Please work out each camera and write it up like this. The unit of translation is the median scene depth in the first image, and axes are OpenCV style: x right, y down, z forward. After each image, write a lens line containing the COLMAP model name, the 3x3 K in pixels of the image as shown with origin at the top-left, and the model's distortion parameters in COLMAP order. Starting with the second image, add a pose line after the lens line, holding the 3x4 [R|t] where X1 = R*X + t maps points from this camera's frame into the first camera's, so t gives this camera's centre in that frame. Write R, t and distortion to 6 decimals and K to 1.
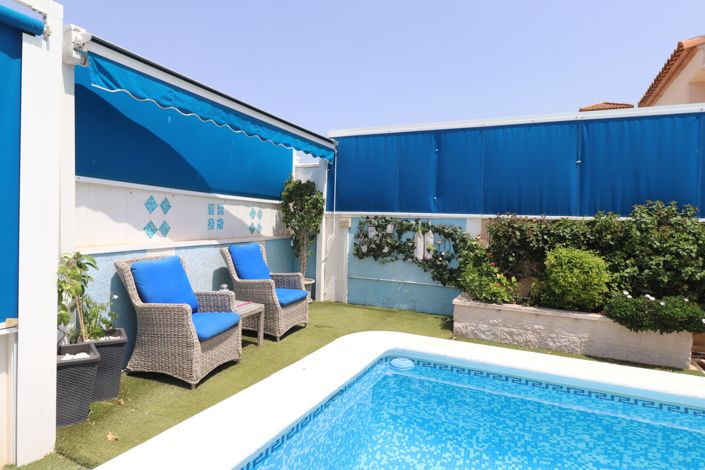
lens RADIAL K [[415.1, 0, 355.8], [0, 415.1, 232.1], [0, 0, 1]] dist [-0.002512, -0.002263]
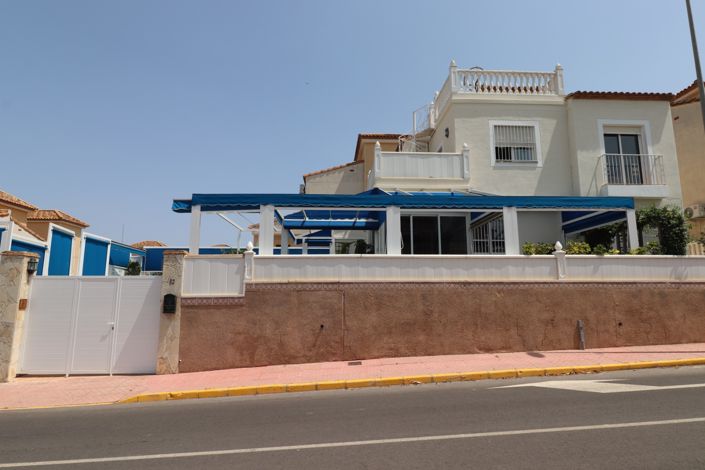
lens RADIAL K [[403.0, 0, 352.5], [0, 403.0, 235.0], [0, 0, 1]] dist [-0.000081, -0.001872]
pose [[0.882718, 0.032208, 0.468798, -0.108516], [0.044730, 0.987359, -0.152058, 0.279272], [-0.467770, 0.155194, 0.870119, -3.042012]]
